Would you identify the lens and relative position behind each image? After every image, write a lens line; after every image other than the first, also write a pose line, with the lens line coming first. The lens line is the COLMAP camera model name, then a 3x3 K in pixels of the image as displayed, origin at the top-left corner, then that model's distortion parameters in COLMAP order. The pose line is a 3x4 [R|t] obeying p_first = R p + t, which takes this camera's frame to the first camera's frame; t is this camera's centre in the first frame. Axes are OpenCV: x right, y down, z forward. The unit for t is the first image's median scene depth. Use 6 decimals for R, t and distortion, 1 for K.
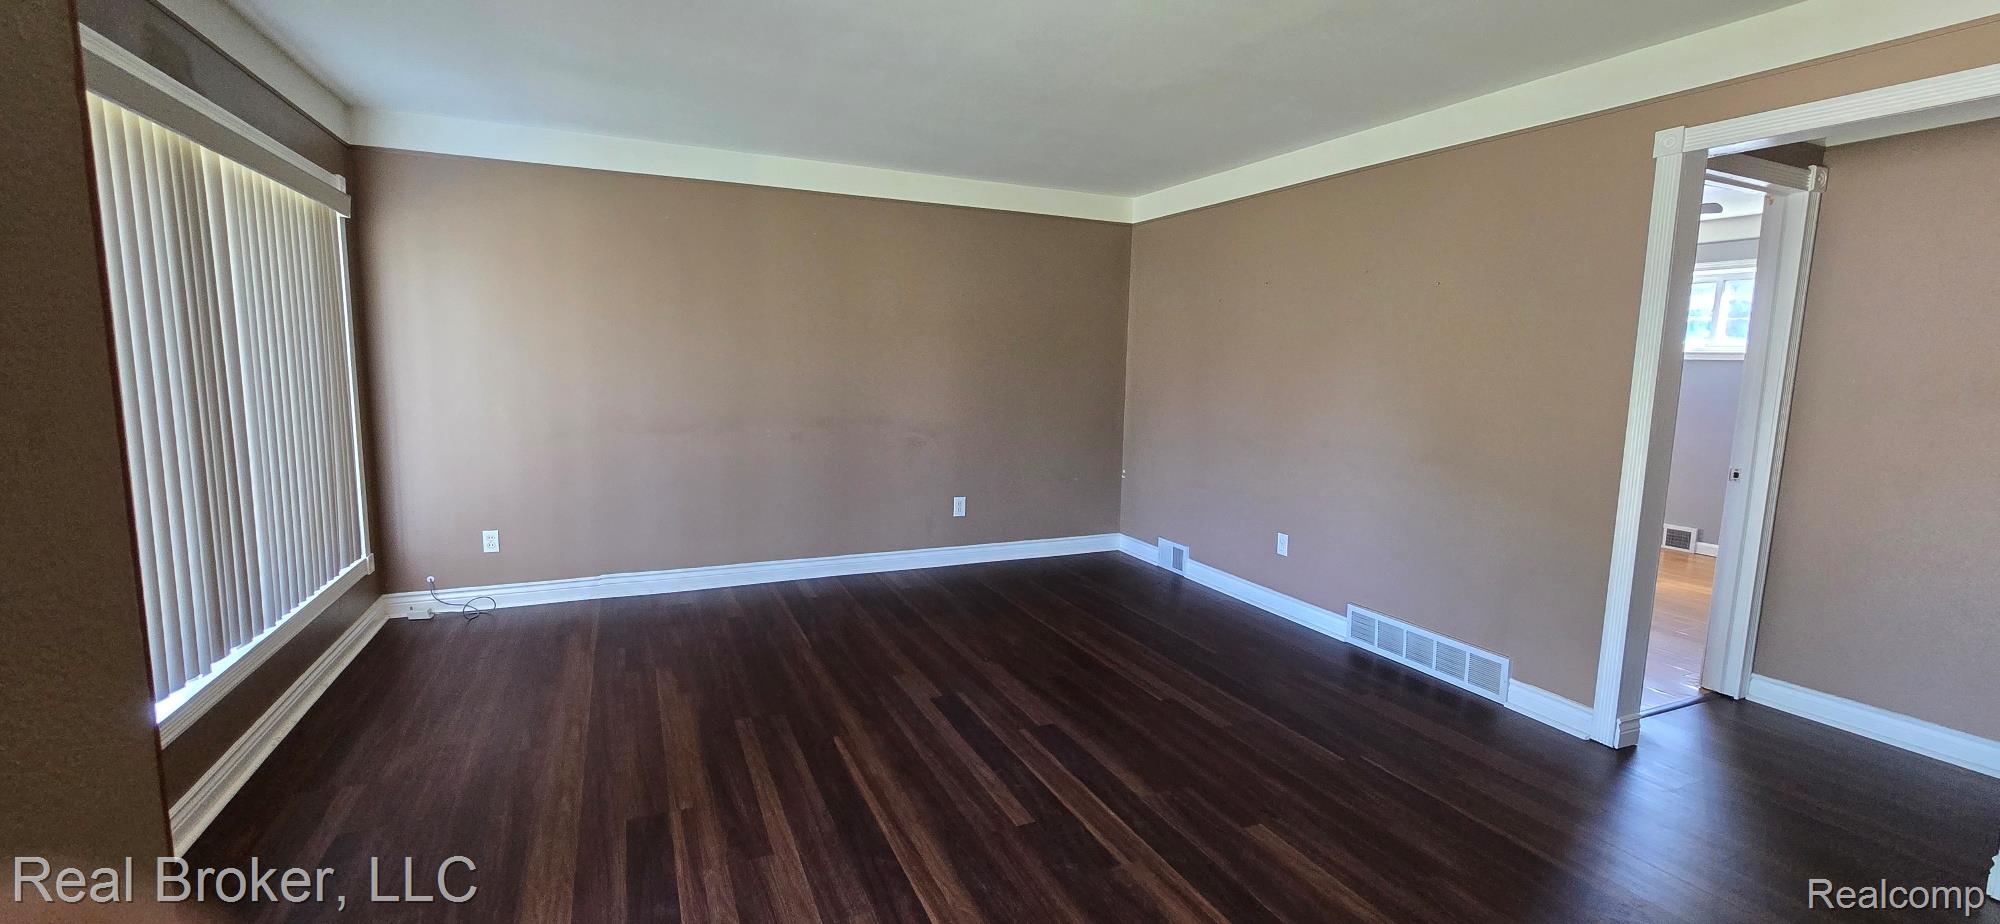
lens RADIAL K [[806.2, 0, 1005.5], [0, 806.2, 451.4], [0, 0, 1]] dist [-0.002070, -0.000053]
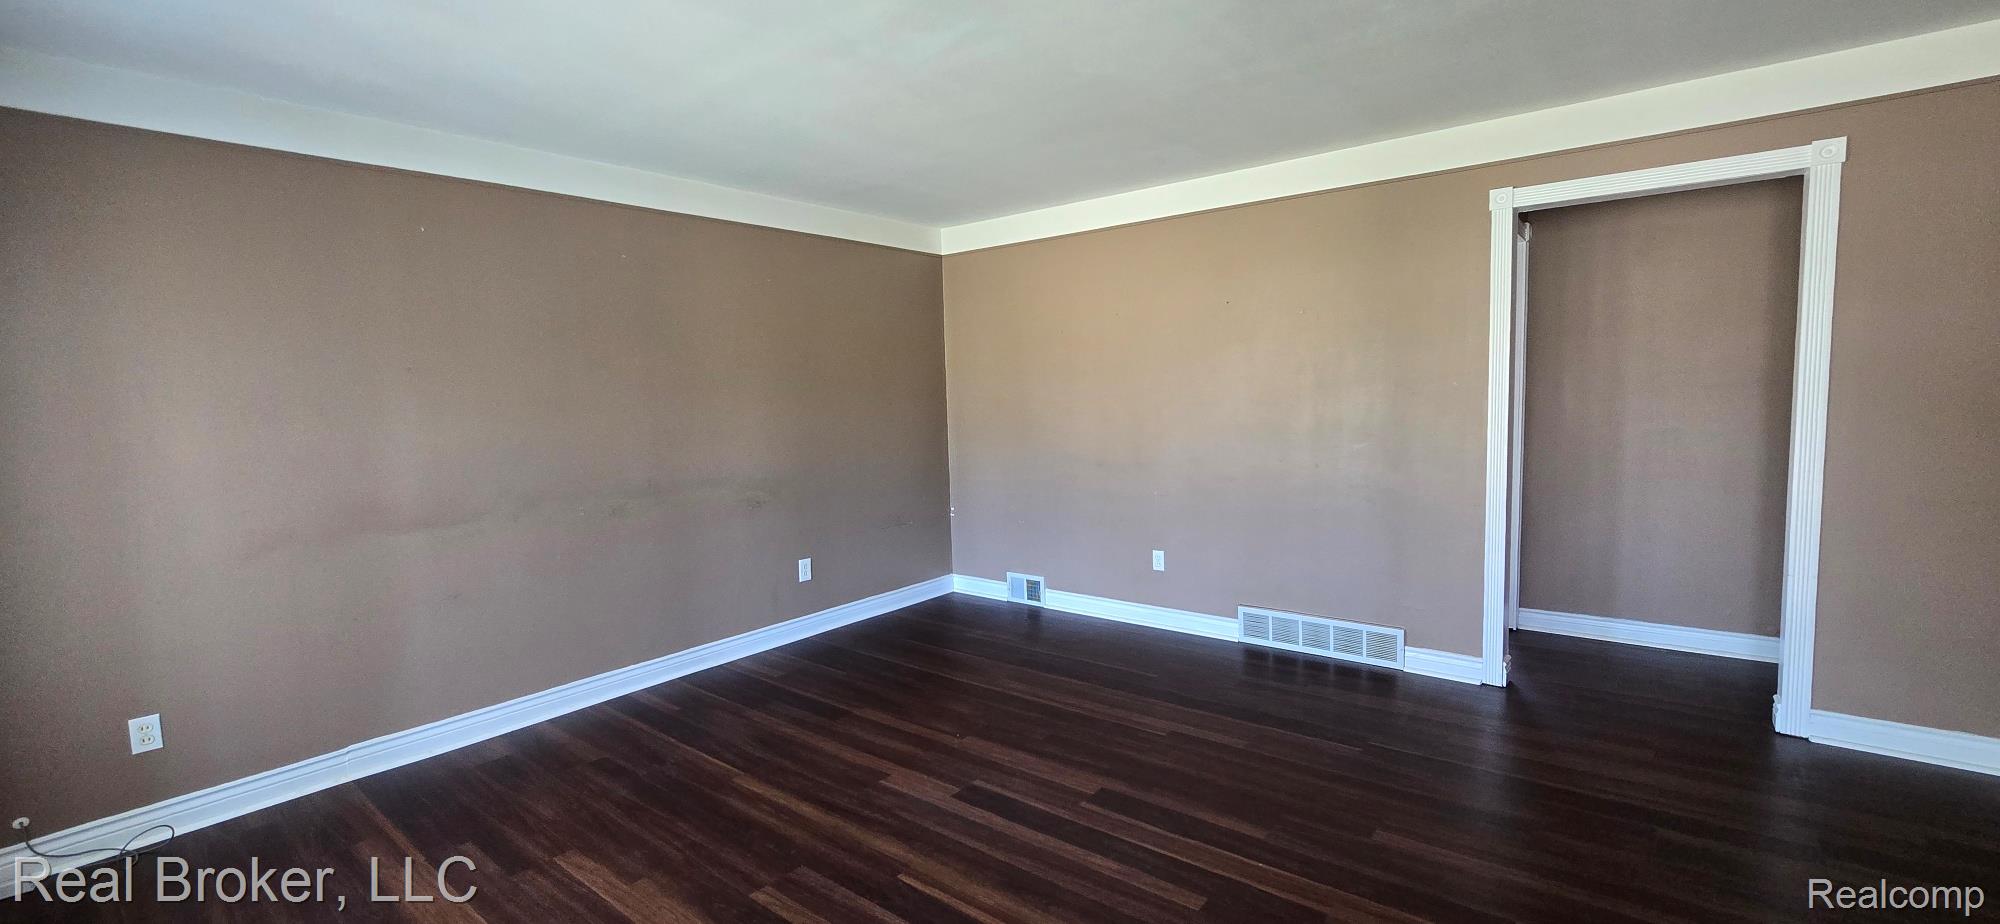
lens RADIAL K [[806.2, 0, 999.9], [0, 806.2, 450.1], [0, 0, 1]] dist [-0.002070, -0.000053]
pose [[0.894967, -0.079928, 0.438913, -0.350379], [0.099041, 0.994866, -0.020781, -0.031250], [-0.434999, 0.062069, 0.898289, 0.169247]]
